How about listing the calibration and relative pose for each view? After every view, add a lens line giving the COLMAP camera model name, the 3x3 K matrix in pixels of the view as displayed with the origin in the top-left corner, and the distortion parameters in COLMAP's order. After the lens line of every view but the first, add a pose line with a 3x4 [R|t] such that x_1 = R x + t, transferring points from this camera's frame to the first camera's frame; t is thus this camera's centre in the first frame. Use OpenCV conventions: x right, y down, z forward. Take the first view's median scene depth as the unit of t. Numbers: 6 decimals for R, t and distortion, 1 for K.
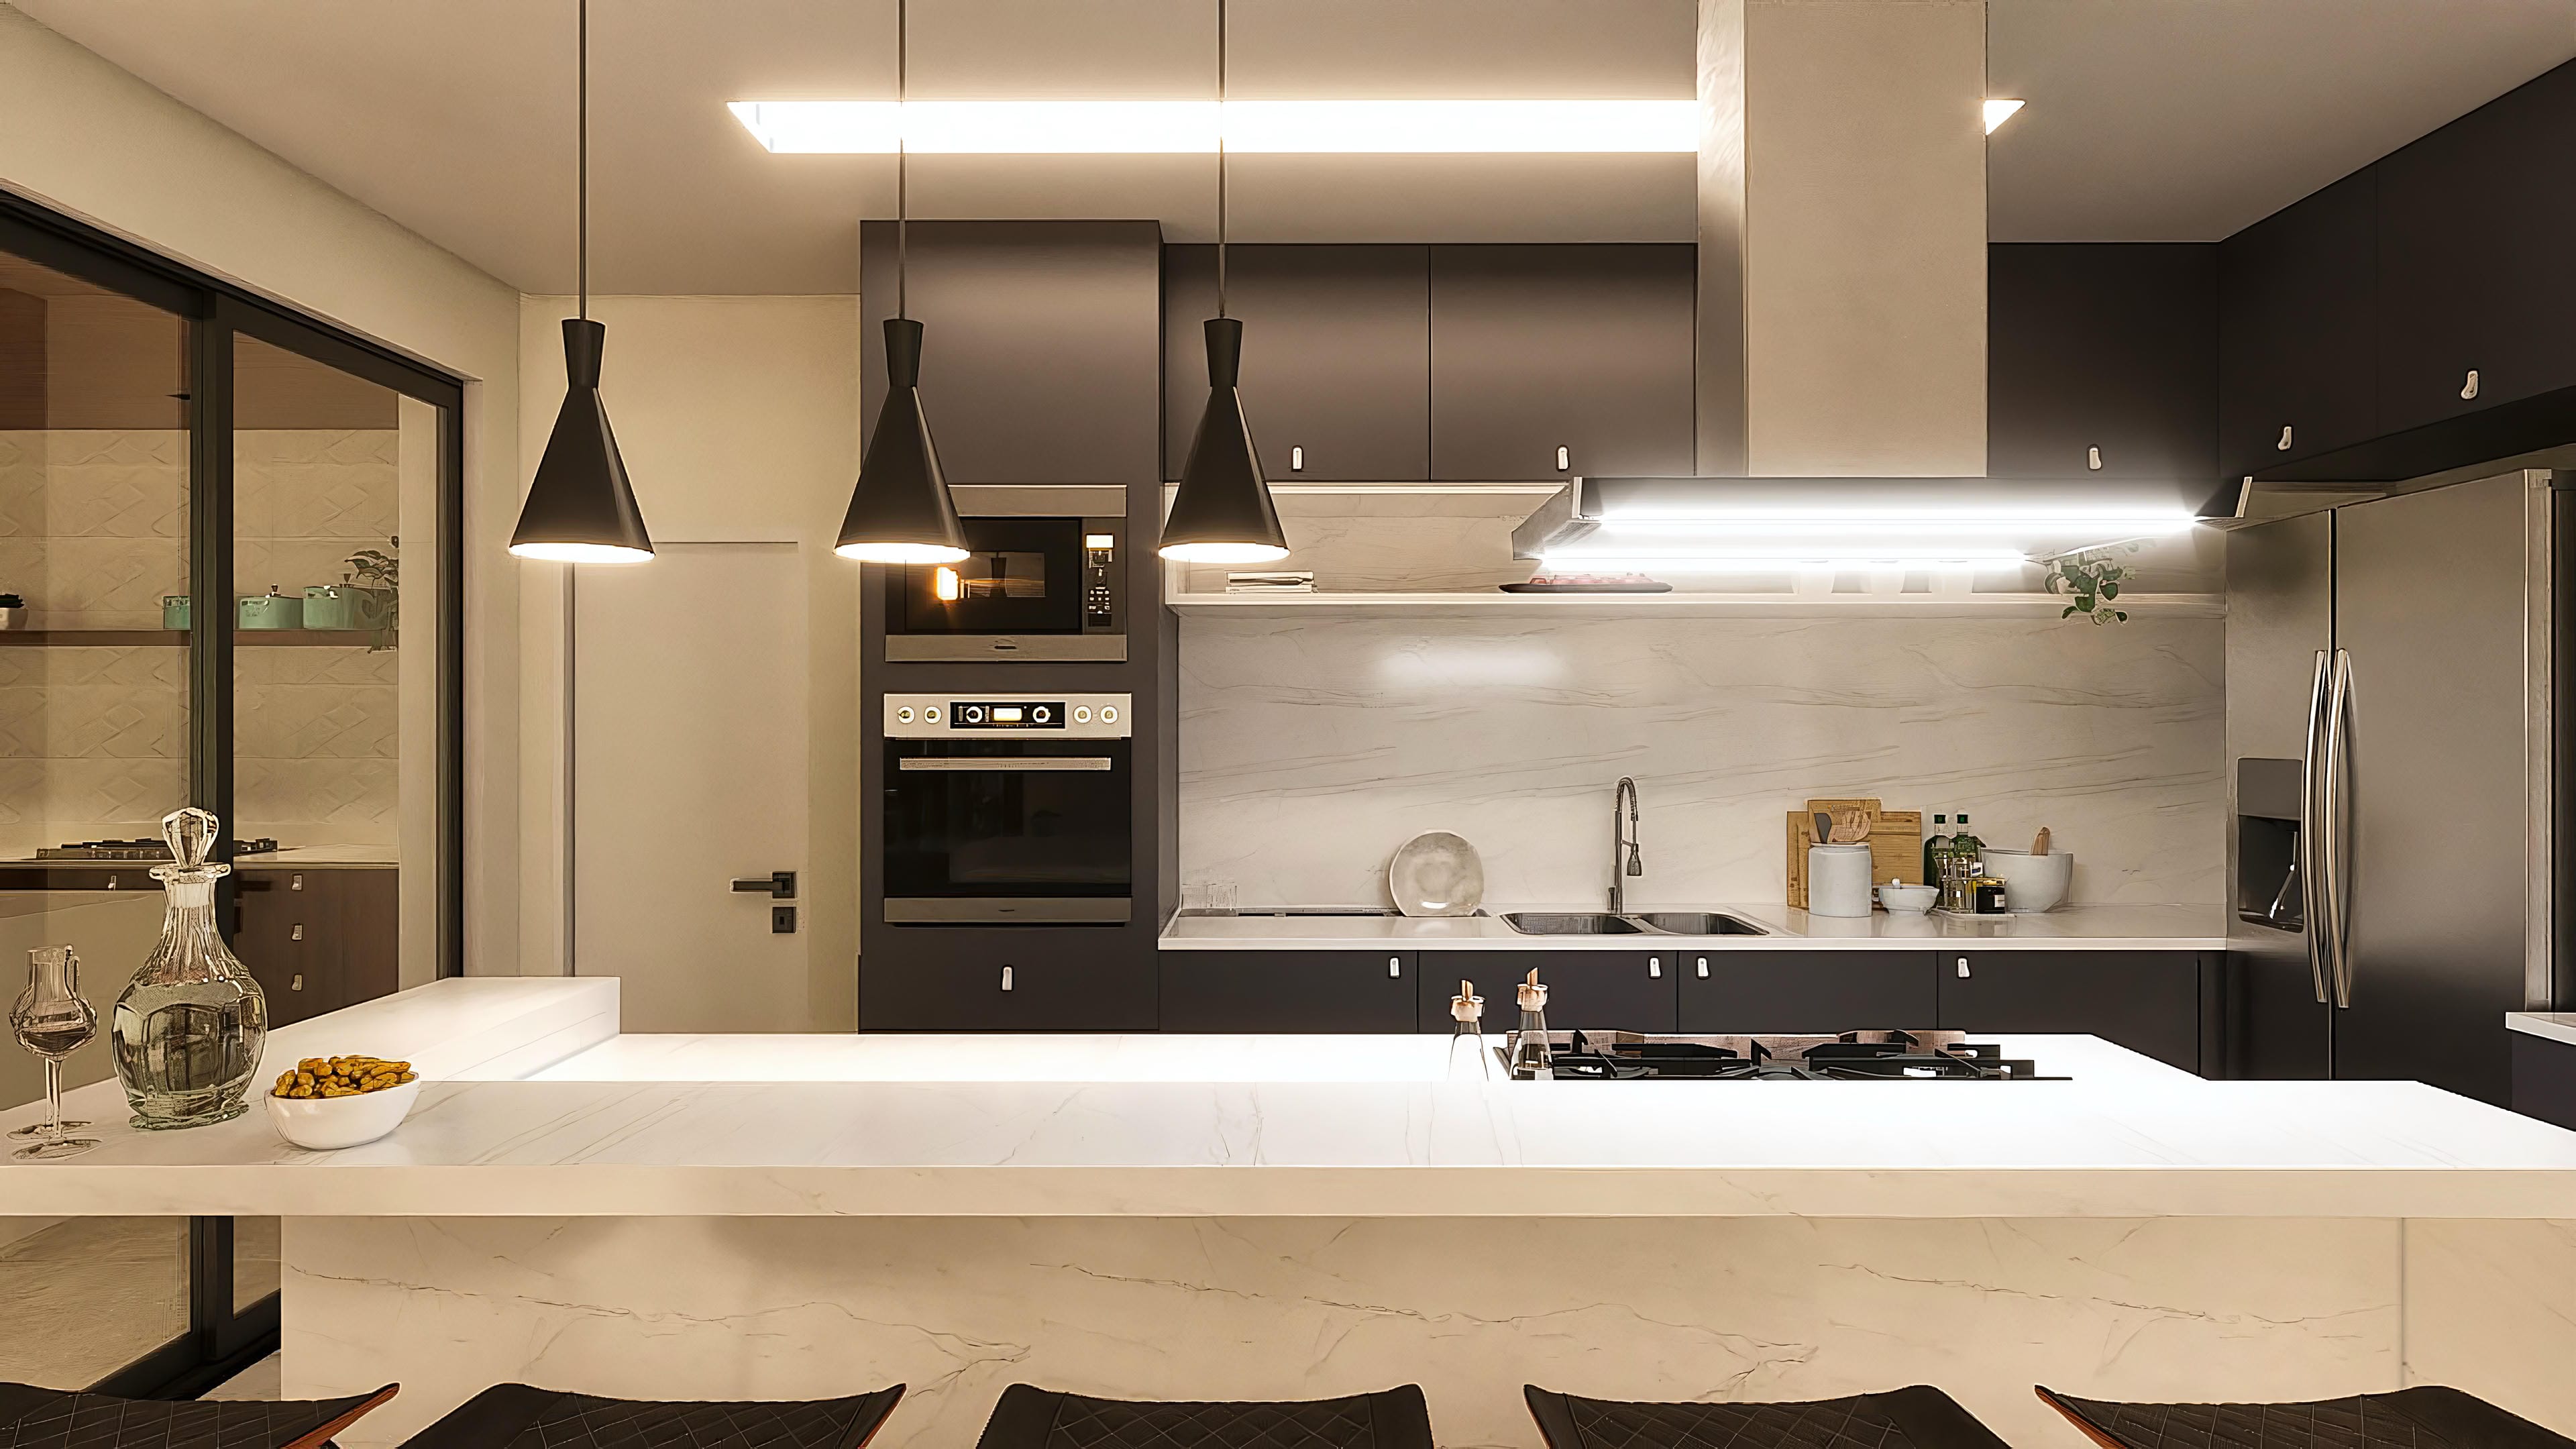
lens RADIAL K [[1402.8, 0, 1290.8], [0, 1402.8, 720.8], [0, 0, 1]] dist [-0.009380, -0.000017]
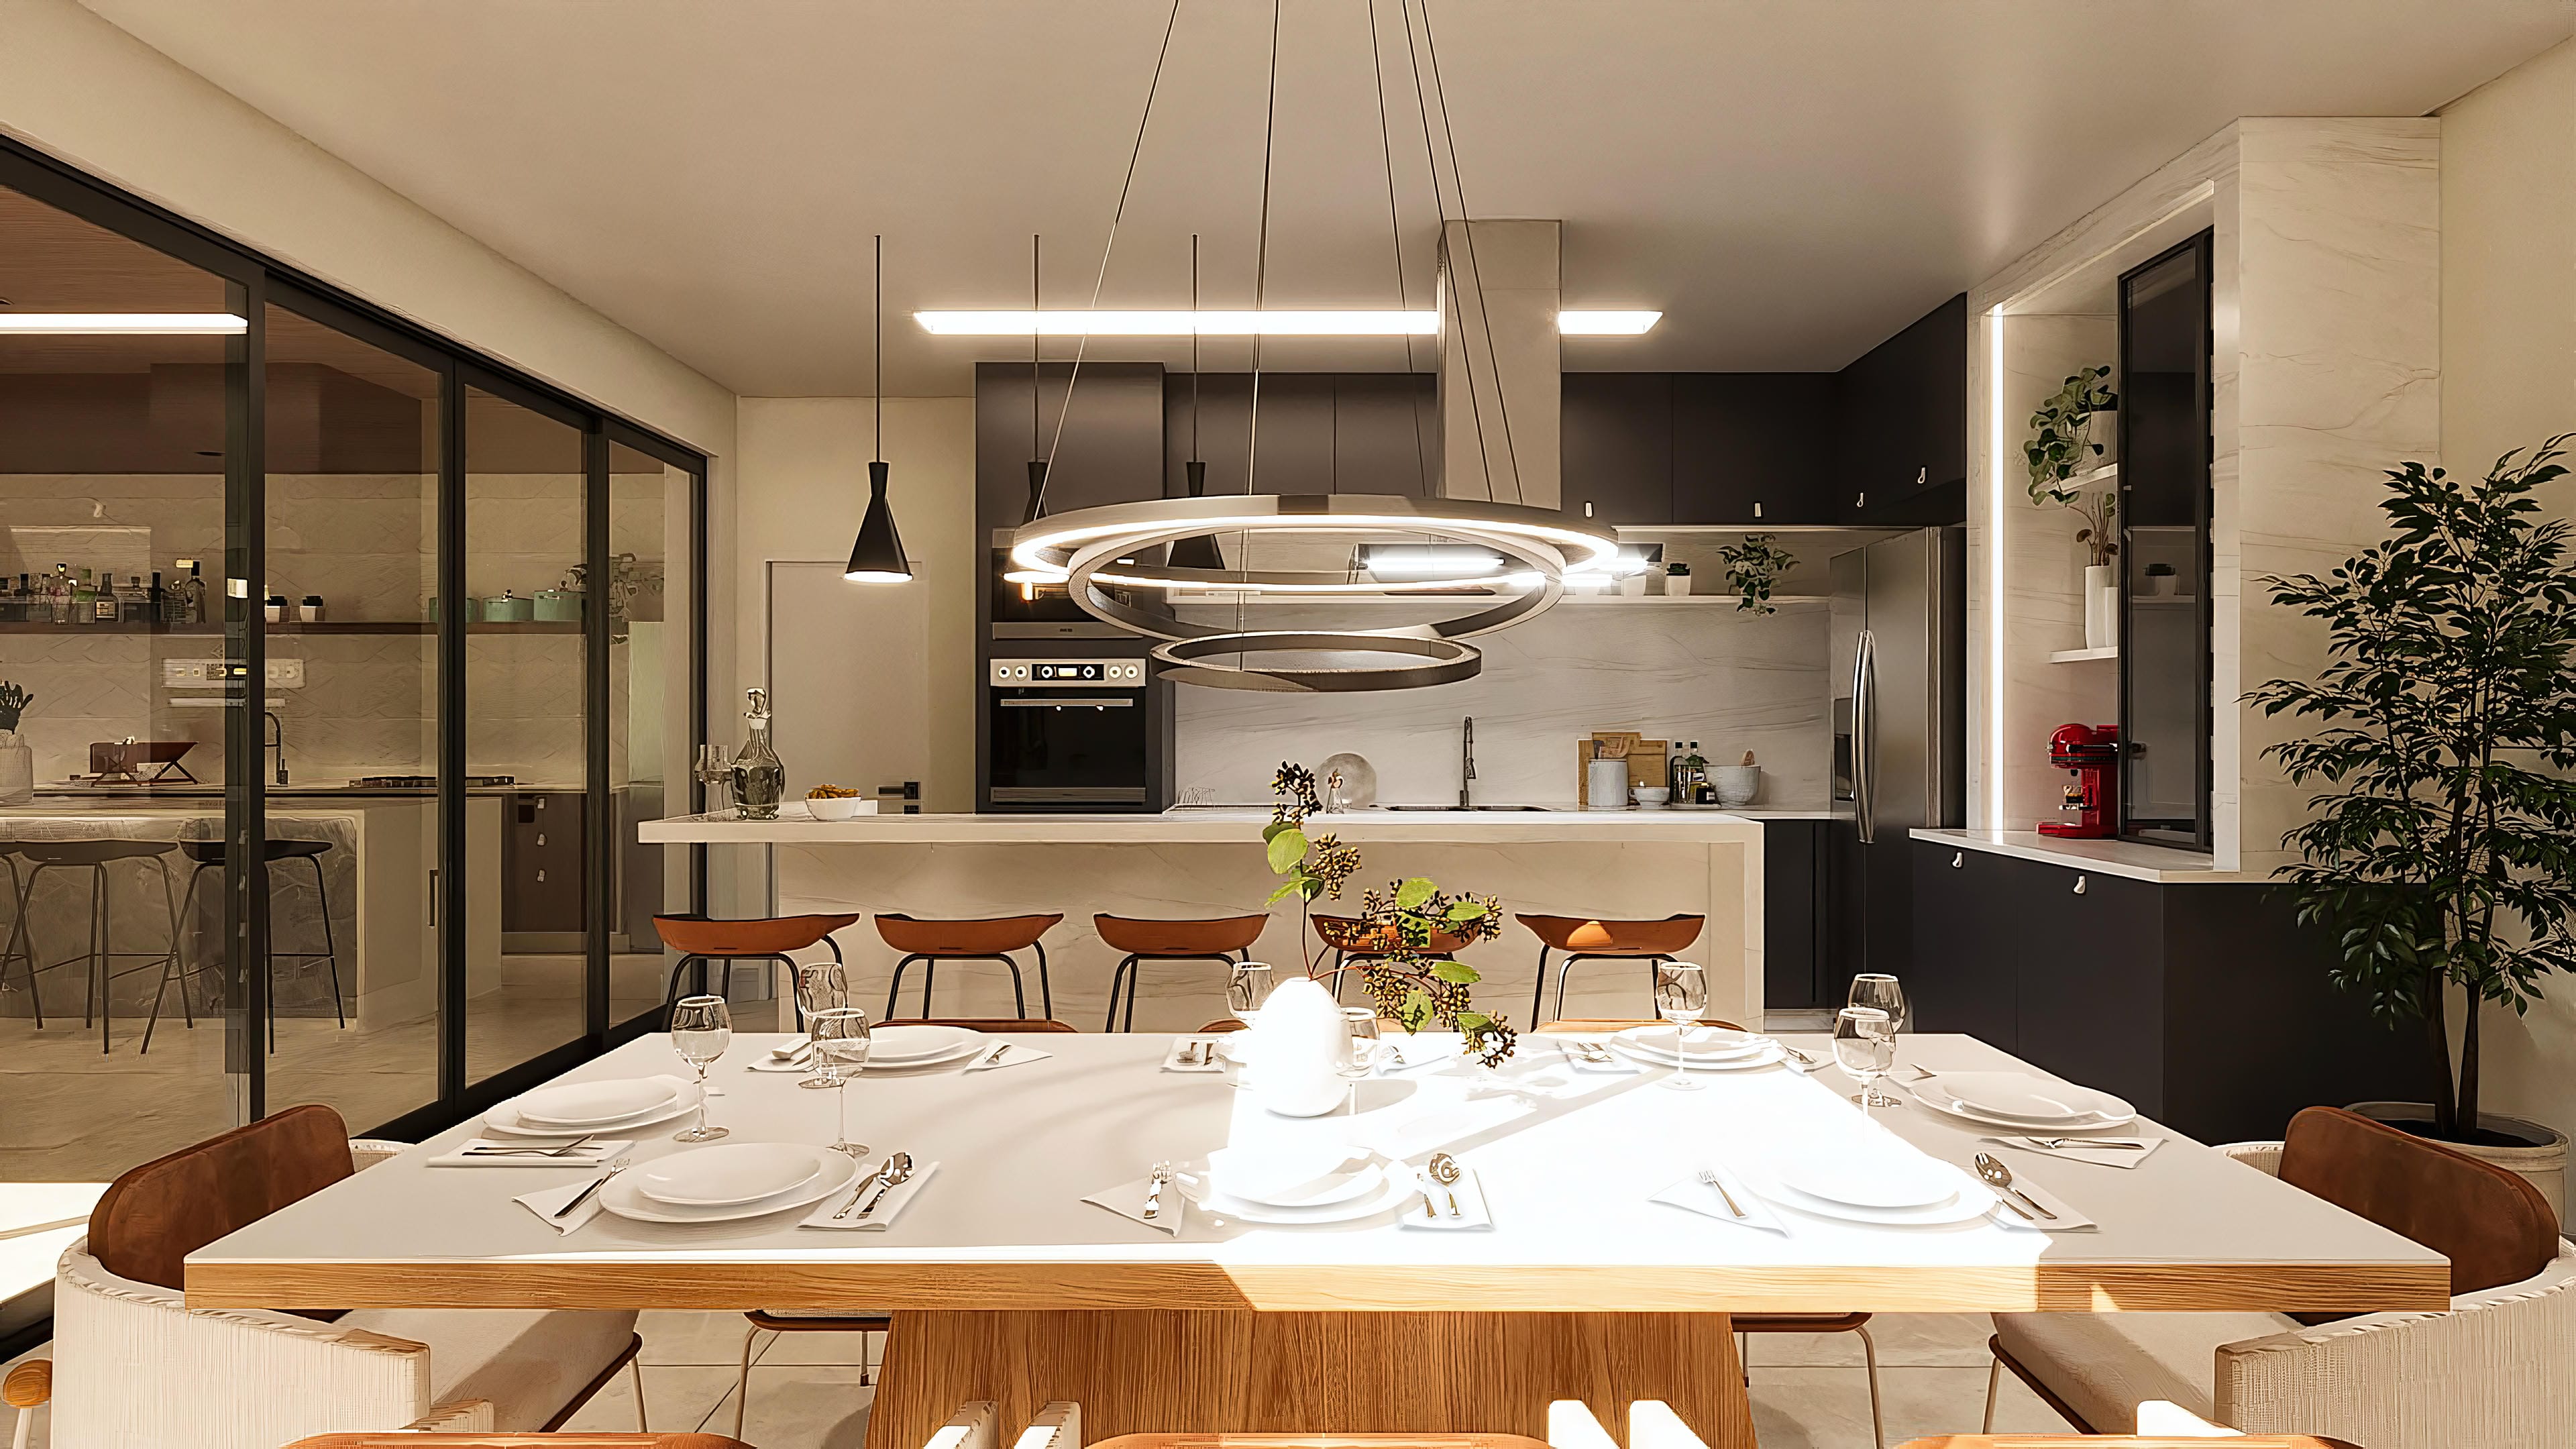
lens RADIAL K [[1402.8, 0, 1288.8], [0, 1402.8, 727.5], [0, 0, 1]] dist [-0.009380, -0.000017]
pose [[1.000000, 0.000166, -0.000490, 0.049459], [-0.000163, 0.999989, 0.004629, 0.050457], [0.000491, -0.004629, 0.999989, -0.585512]]
